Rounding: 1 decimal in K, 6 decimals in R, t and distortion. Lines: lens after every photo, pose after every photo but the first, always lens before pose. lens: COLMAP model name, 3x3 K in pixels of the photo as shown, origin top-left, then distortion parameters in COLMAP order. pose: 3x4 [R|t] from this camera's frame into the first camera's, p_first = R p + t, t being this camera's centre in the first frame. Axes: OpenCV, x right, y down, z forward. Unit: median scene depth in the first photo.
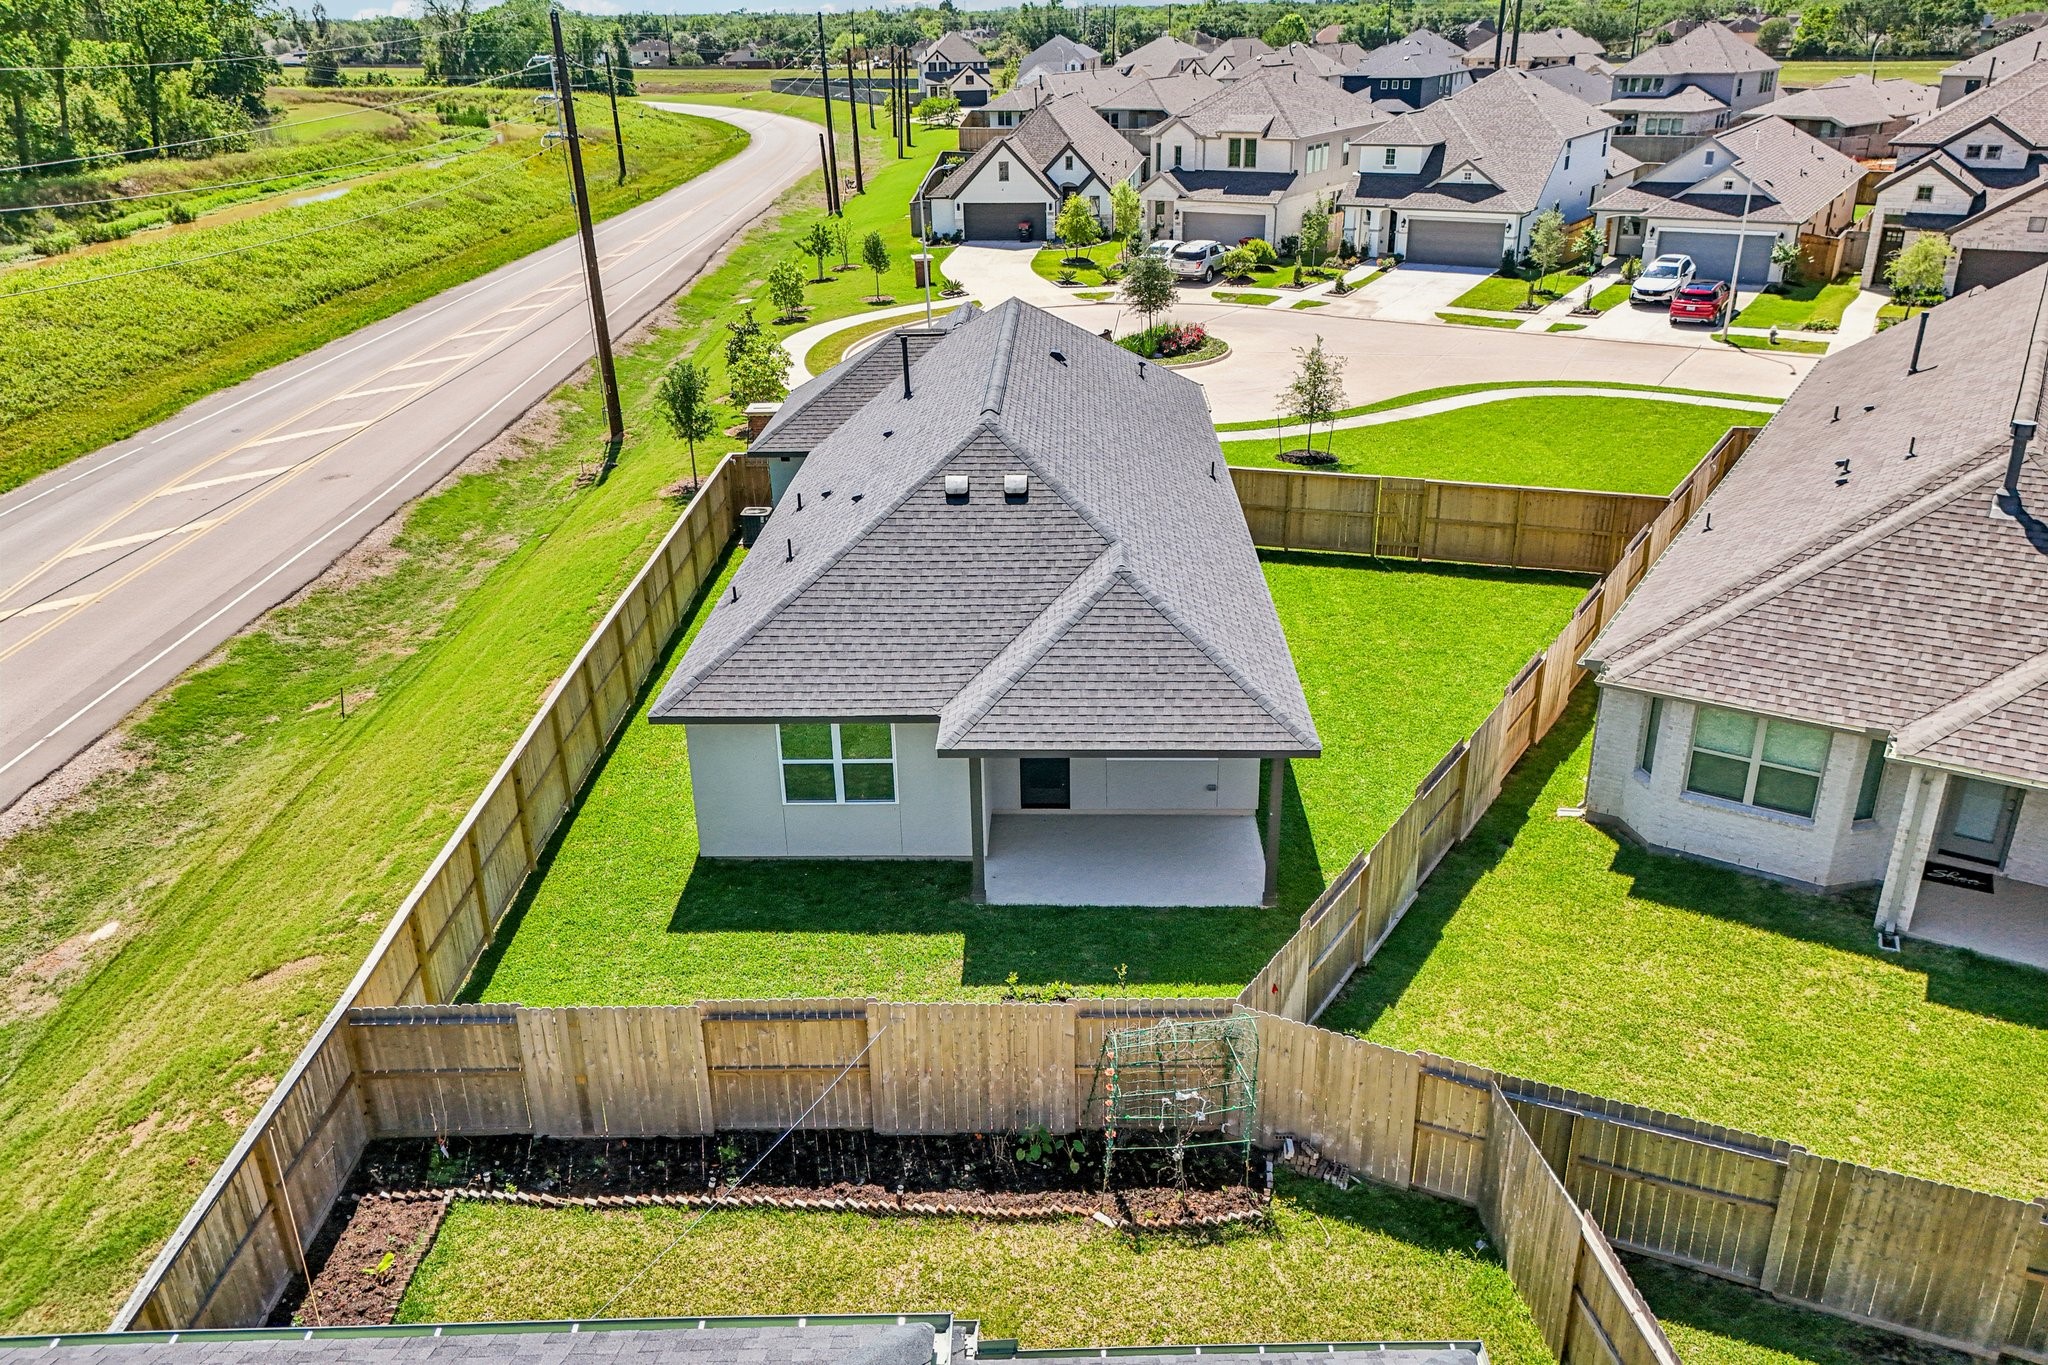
lens RADIAL K [[1515.5, 0, 1018.9], [0, 1515.5, 684.3], [0, 0, 1]] dist [0.058222, -0.049662]
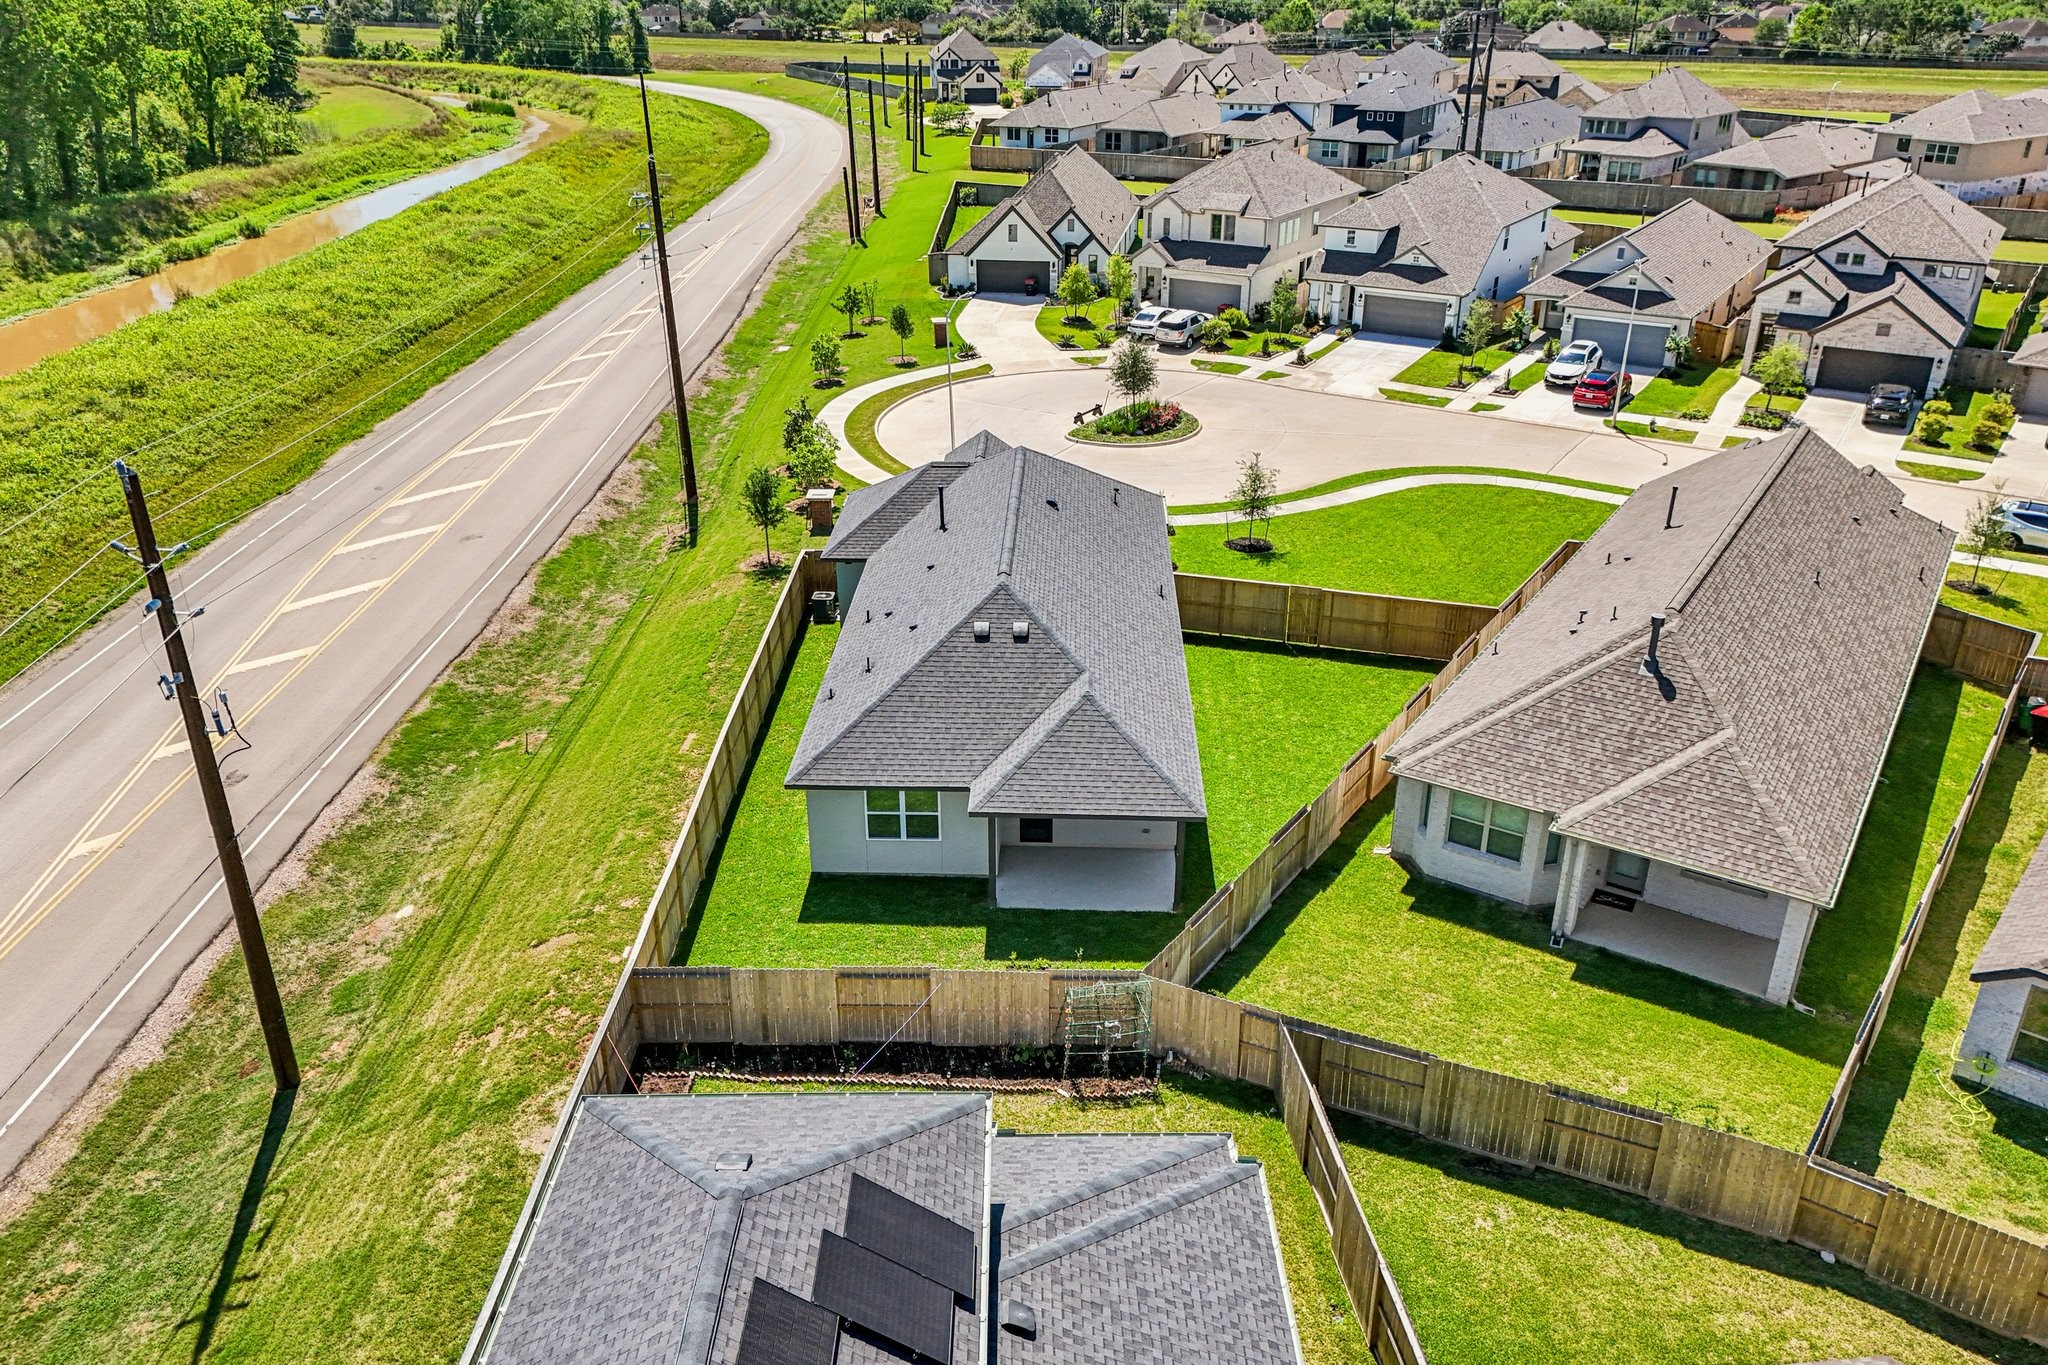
lens RADIAL K [[1536.9, 0, 1024.0], [0, 1536.9, 682.5], [0, 0, 1]] dist [0.090170, -0.101263]
pose [[0.999829, 0.017782, 0.004983, -0.003575], [-0.017903, 0.999518, 0.025351, -0.081091], [-0.004530, -0.025436, 0.999666, -0.370909]]
